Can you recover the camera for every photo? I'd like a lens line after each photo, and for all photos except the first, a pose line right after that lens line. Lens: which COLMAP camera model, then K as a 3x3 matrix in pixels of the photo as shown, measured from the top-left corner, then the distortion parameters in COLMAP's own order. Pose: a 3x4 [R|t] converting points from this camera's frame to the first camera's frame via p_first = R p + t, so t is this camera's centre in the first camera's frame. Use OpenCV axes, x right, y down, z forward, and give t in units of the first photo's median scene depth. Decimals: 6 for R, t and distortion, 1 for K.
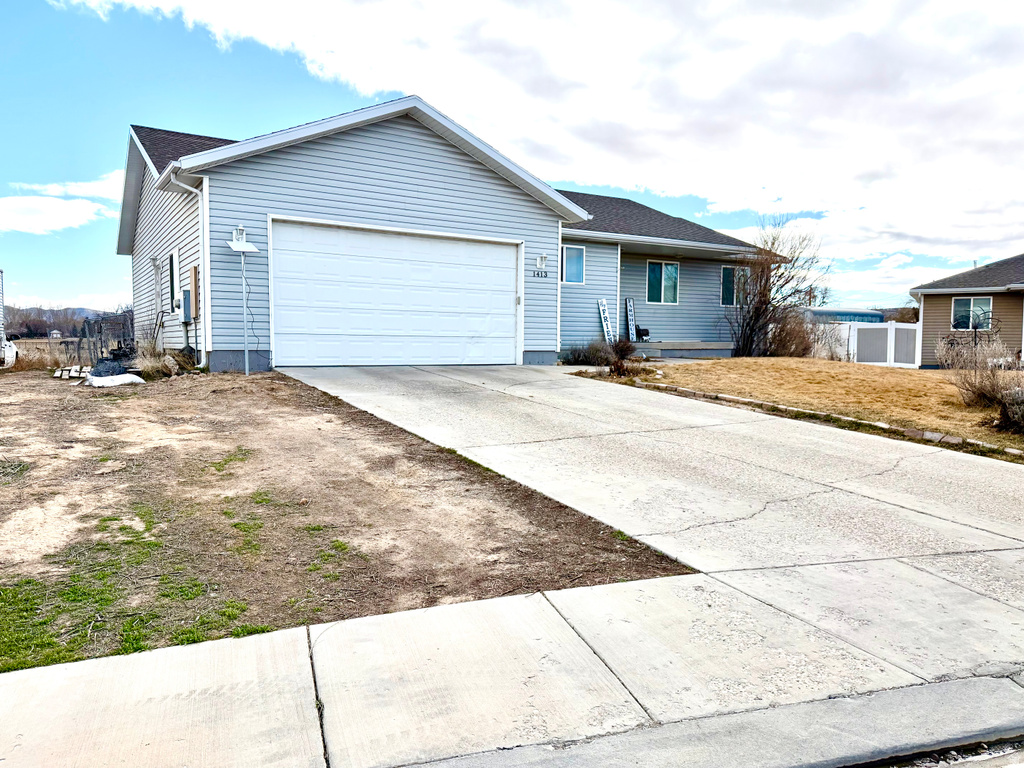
lens RADIAL K [[722.8, 0, 513.7], [0, 722.8, 385.7], [0, 0, 1]] dist [0.005482, -0.001511]
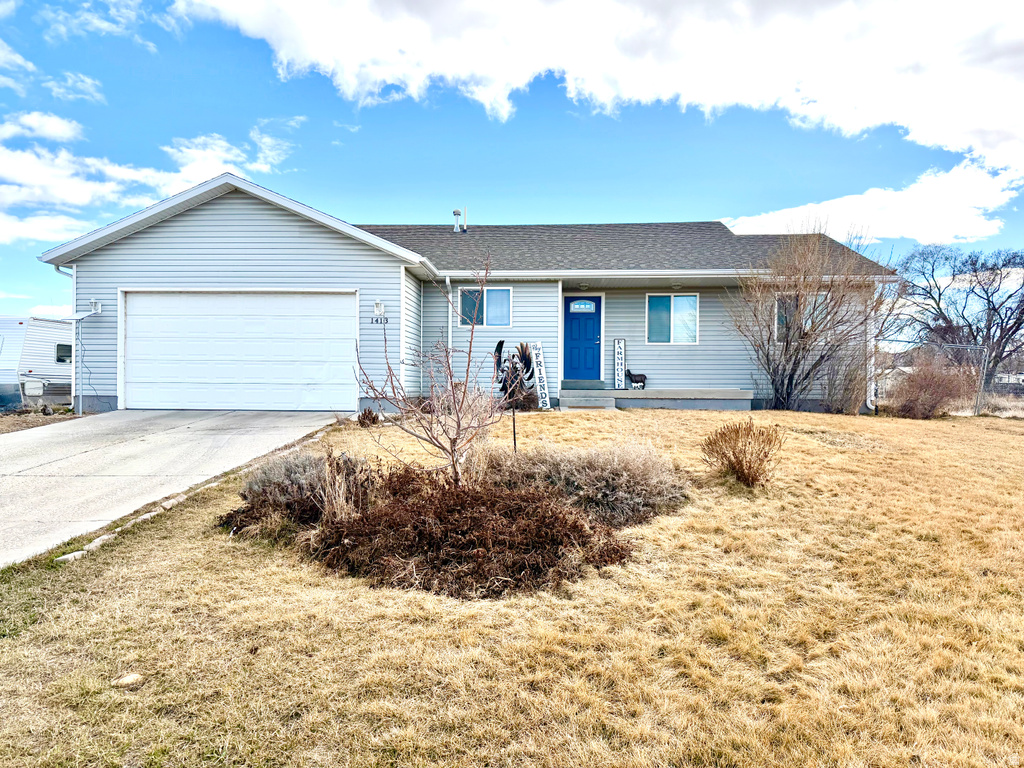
lens RADIAL K [[722.8, 0, 512.4], [0, 722.8, 383.1], [0, 0, 1]] dist [0.005482, -0.001511]
pose [[0.818355, -0.011369, -0.574601, 0.622439], [-0.033838, 0.997117, -0.067921, -0.005937], [0.573716, 0.075027, 0.815611, 0.249573]]
